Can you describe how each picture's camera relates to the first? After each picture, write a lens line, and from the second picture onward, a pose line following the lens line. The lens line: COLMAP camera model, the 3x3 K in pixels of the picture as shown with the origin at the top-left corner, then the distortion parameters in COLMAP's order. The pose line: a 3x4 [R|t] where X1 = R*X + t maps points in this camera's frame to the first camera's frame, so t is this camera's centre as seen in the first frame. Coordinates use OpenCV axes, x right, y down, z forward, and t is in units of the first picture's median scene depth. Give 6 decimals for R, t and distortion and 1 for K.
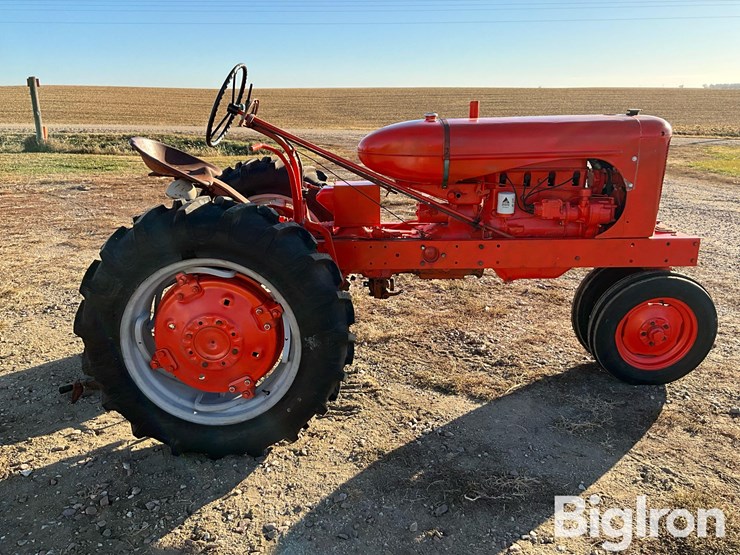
lens RADIAL K [[609.6, 0, 370.0], [0, 609.6, 277.5], [0, 0, 1]] dist [0.106810, -0.187516]
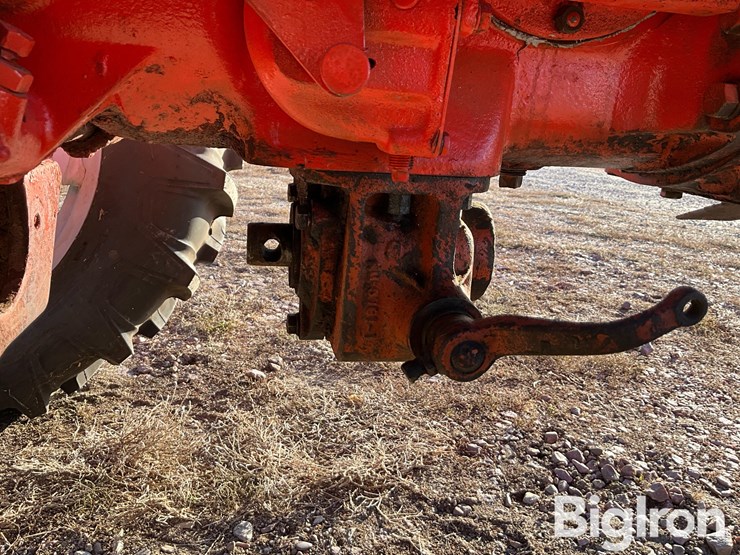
lens RADIAL K [[609.6, 0, 370.0], [0, 609.6, 277.5], [0, 0, 1]] dist [0.106810, -0.187516]
pose [[0.981118, 0.026623, 0.191572, -0.008188], [-0.023531, 0.999554, -0.018398, 0.016484], [-0.191976, 0.013543, 0.981306, 0.741377]]
